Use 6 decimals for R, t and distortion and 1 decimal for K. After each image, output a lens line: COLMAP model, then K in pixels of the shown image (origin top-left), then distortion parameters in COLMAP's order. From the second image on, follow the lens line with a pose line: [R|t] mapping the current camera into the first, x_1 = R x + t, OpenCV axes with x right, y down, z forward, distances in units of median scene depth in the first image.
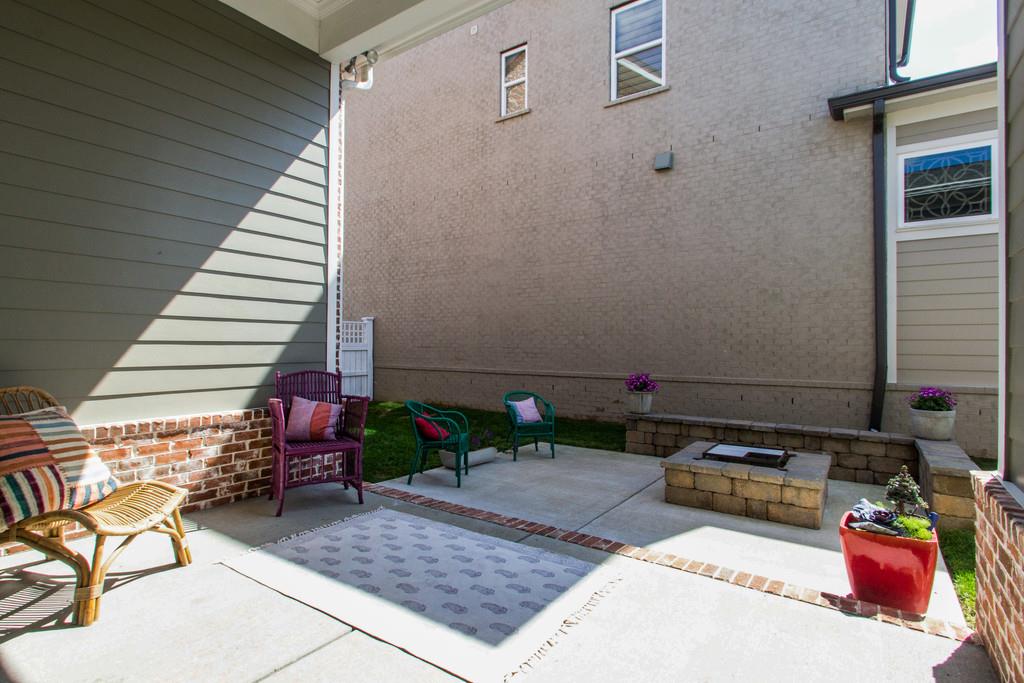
lens RADIAL K [[512.1, 0, 514.8], [0, 512.1, 341.1], [0, 0, 1]] dist [0.003874, 0.000330]
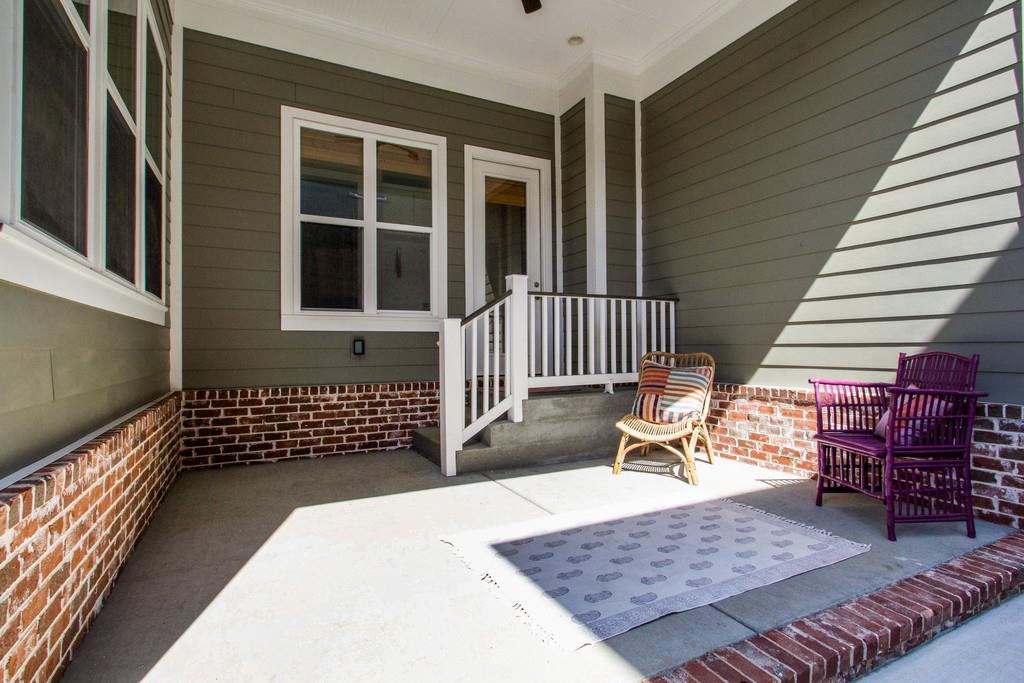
lens RADIAL K [[512.1, 0, 515.1], [0, 512.1, 344.1], [0, 0, 1]] dist [0.003874, 0.000330]
pose [[-0.472788, -0.006722, -0.881150, 0.701712], [0.012487, 0.999819, -0.014327, 0.065898], [0.881088, -0.017777, -0.472619, 1.096488]]
